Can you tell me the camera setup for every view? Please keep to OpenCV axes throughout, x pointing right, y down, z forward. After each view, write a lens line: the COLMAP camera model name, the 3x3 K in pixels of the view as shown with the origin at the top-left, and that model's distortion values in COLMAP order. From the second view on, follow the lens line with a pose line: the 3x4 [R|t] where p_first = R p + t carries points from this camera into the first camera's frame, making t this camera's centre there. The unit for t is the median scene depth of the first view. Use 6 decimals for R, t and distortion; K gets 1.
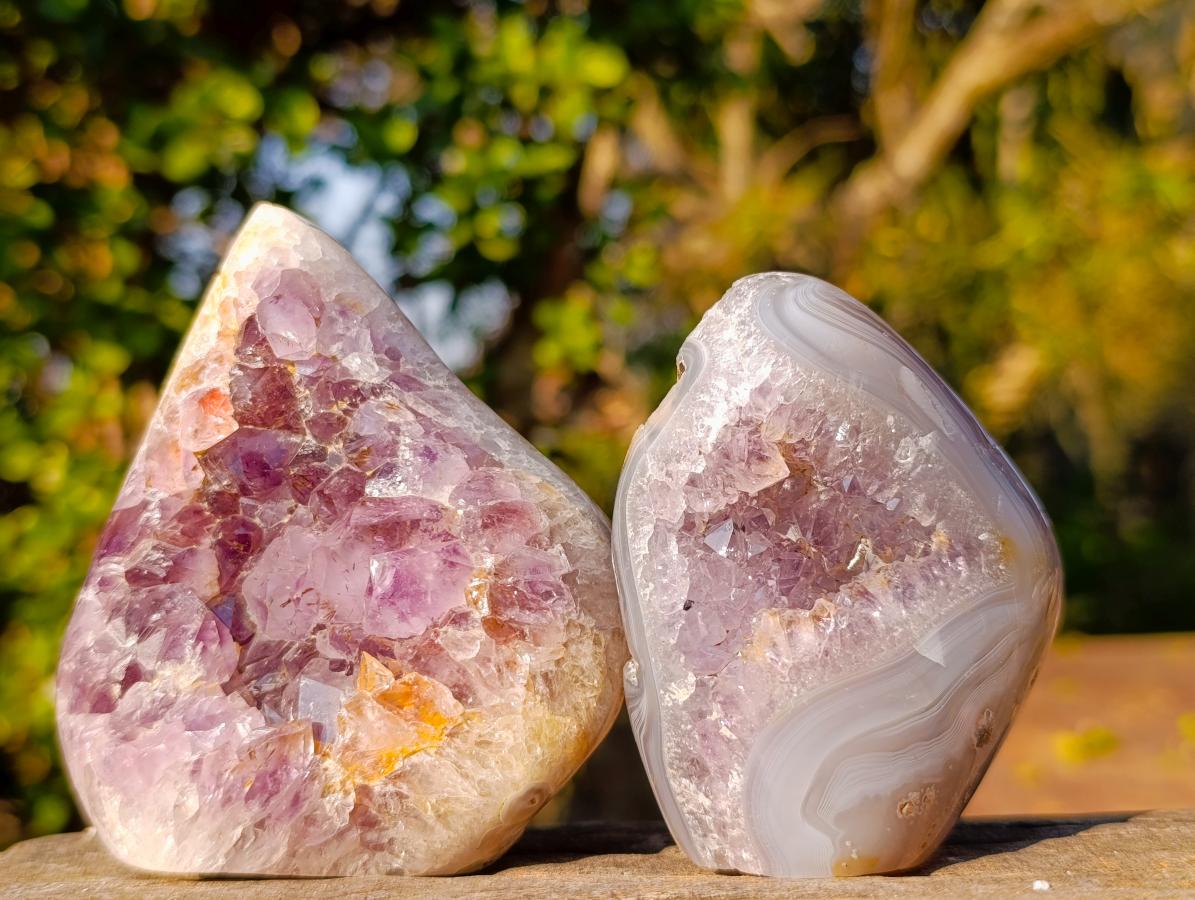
lens RADIAL K [[1773.9, 0, 628.8], [0, 1773.9, 403.8], [0, 0, 1]] dist [0.268744, -1.291045]
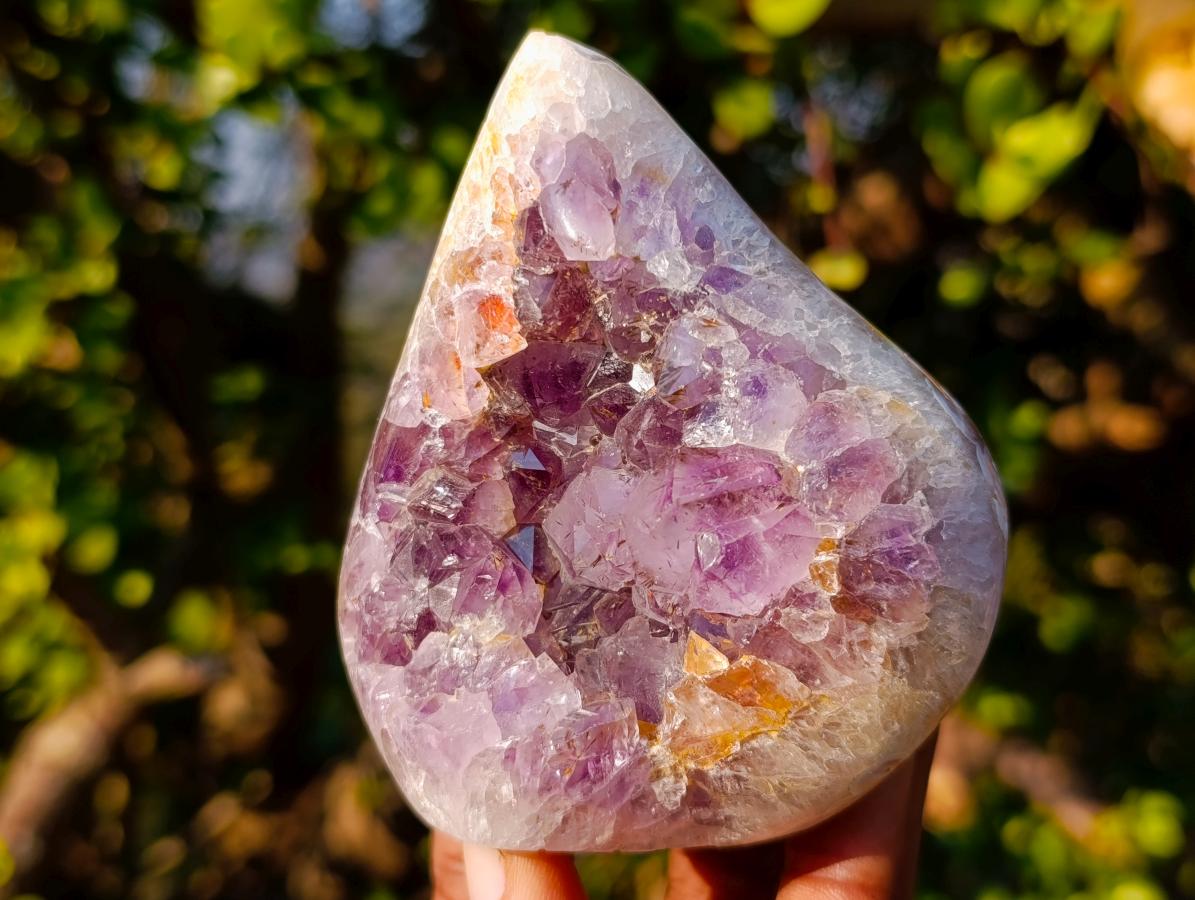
lens RADIAL K [[1773.9, 0, 628.8], [0, 1773.9, 403.8], [0, 0, 1]] dist [0.268744, -1.291045]
pose [[0.992607, -0.000313, -0.121375, -0.072499], [0.037870, 0.950876, 0.307247, -0.217411], [0.115316, -0.309572, 0.943858, 0.223309]]
